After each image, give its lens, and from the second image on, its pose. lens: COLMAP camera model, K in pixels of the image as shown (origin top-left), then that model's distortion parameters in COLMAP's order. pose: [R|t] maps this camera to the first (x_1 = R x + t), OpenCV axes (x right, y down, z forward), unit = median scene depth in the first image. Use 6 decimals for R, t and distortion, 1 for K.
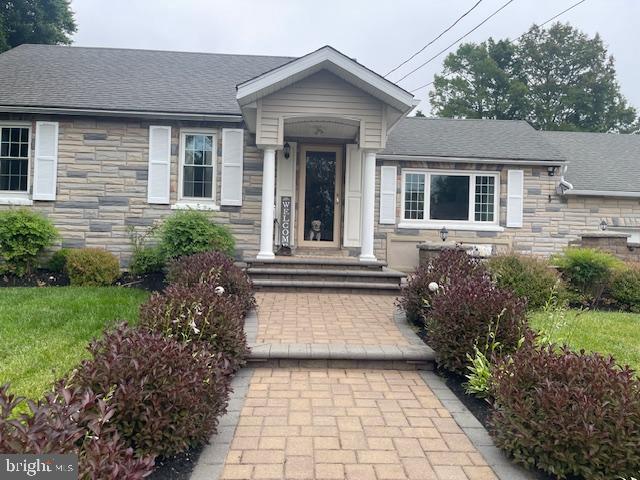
lens RADIAL K [[488.7, 0, 294.4], [0, 488.7, 234.4], [0, 0, 1]] dist [0.067788, -0.074318]
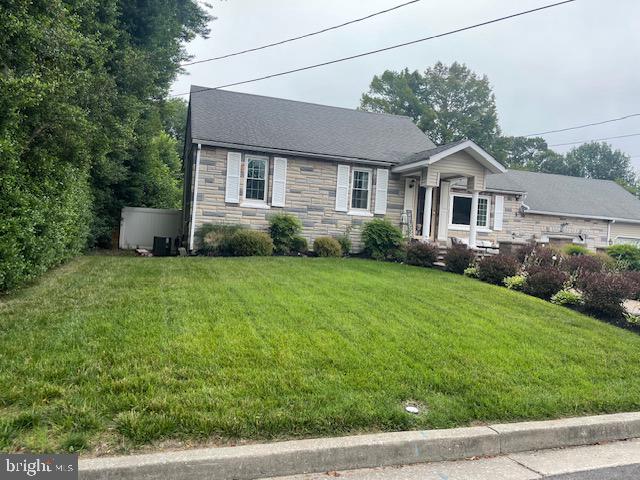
lens RADIAL K [[488.7, 0, 307.5], [0, 488.7, 236.1], [0, 0, 1]] dist [0.067788, -0.074318]
pose [[0.961788, 0.029532, 0.272199, -0.623703], [-0.036179, 0.999156, 0.019433, -0.004788], [-0.271395, -0.028538, 0.962045, -0.427558]]
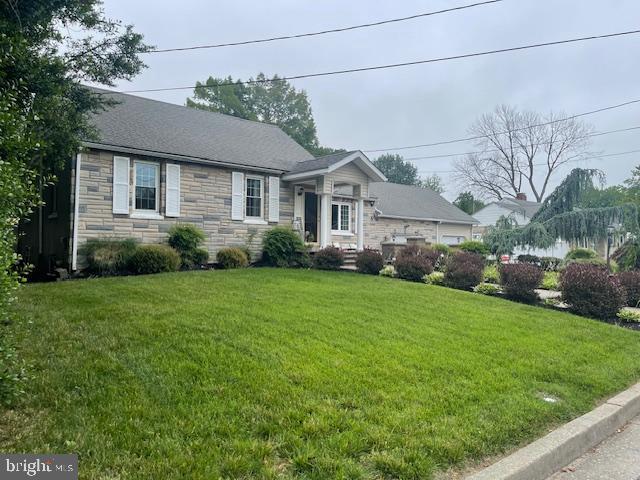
lens RADIAL K [[488.7, 0, 318.3], [0, 488.7, 238.0], [0, 0, 1]] dist [0.067788, -0.074318]
pose [[0.779038, -0.006493, 0.626943, -0.804936], [0.005844, 0.999978, 0.003094, -0.005268], [-0.626949, 0.001253, 0.779059, -0.318082]]
